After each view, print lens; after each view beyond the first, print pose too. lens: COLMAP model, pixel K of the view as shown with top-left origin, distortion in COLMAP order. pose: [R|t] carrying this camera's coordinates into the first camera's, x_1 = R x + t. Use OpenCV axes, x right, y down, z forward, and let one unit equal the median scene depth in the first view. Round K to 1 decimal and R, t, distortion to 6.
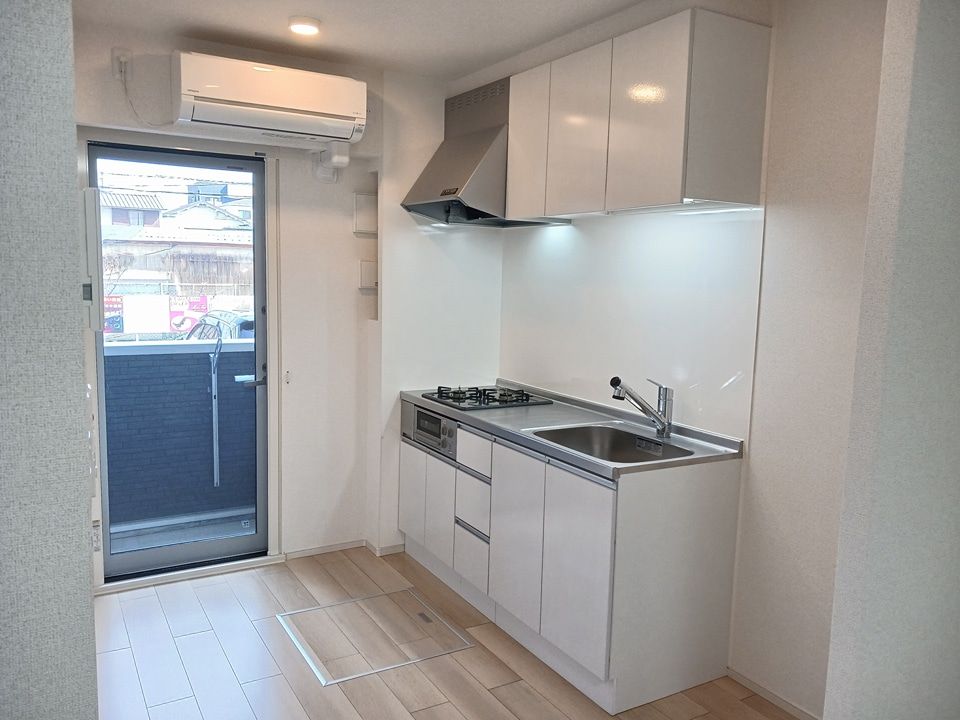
lens RADIAL K [[749.0, 0, 480.0], [0, 749.0, 360.0], [0, 0, 1]] dist [-0.024962, -0.002891]
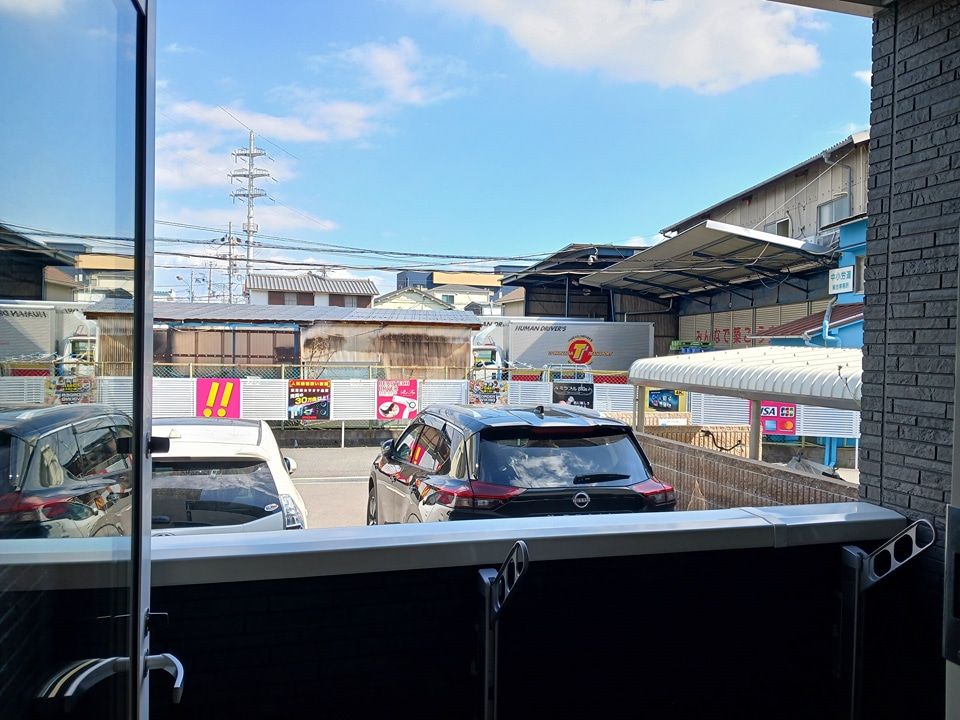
lens RADIAL K [[749.0, 0, 480.0], [0, 749.0, 360.0], [0, 0, 1]] dist [-0.024962, -0.002891]
pose [[0.967017, -0.001255, -0.254710, -0.058665], [-0.026363, 0.994124, -0.104985, -0.016132], [0.253345, 0.108237, 0.961302, 0.138682]]
